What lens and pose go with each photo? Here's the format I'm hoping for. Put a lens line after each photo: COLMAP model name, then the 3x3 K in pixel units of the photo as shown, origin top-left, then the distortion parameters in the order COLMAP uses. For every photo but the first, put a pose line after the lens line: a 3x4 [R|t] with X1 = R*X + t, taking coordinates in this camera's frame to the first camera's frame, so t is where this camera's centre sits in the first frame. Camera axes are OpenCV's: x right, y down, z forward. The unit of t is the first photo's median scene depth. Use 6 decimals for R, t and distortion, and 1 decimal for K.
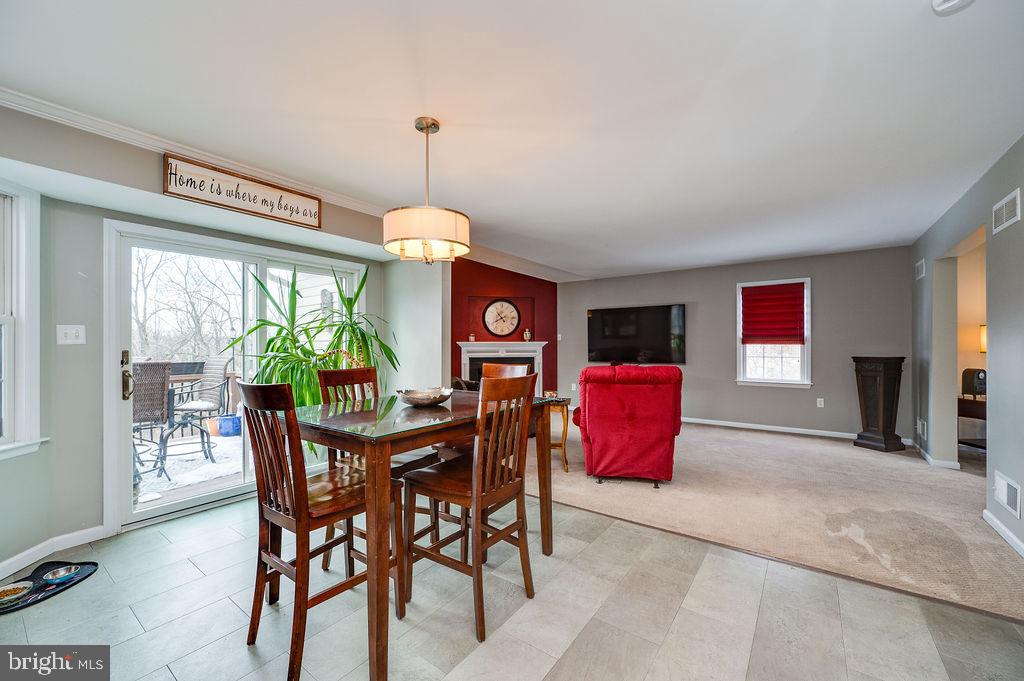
lens RADIAL K [[396.3, 0, 518.7], [0, 396.3, 345.1], [0, 0, 1]] dist [-0.002408, -0.000261]
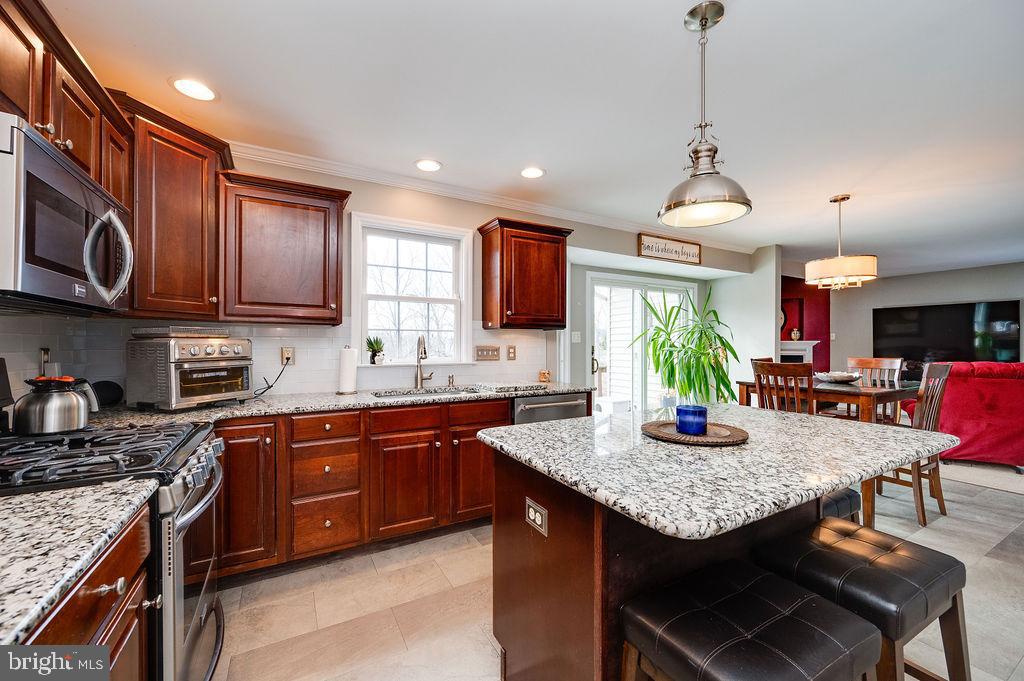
lens RADIAL K [[396.3, 0, 518.7], [0, 396.3, 345.1], [0, 0, 1]] dist [-0.002408, -0.000261]
pose [[0.909578, 0.004849, -0.415505, -0.385501], [-0.003396, 0.999985, 0.004237, 0.001641], [0.415520, -0.002443, 0.909581, -0.477823]]
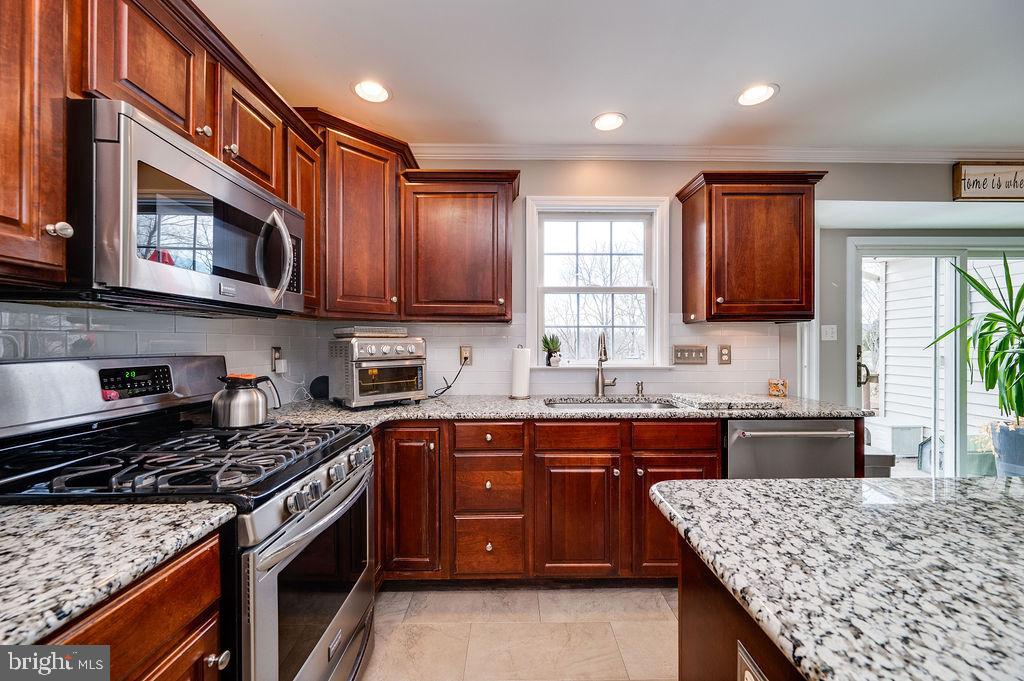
lens RADIAL K [[402.4, 0, 529.0], [0, 402.4, 344.3], [0, 0, 1]] dist [-0.001988, -0.000097]
pose [[0.611278, 0.004595, -0.791402, -0.437611], [-0.000598, 0.999986, 0.005344, 0.002165], [0.791415, -0.002793, 0.611272, -0.346142]]
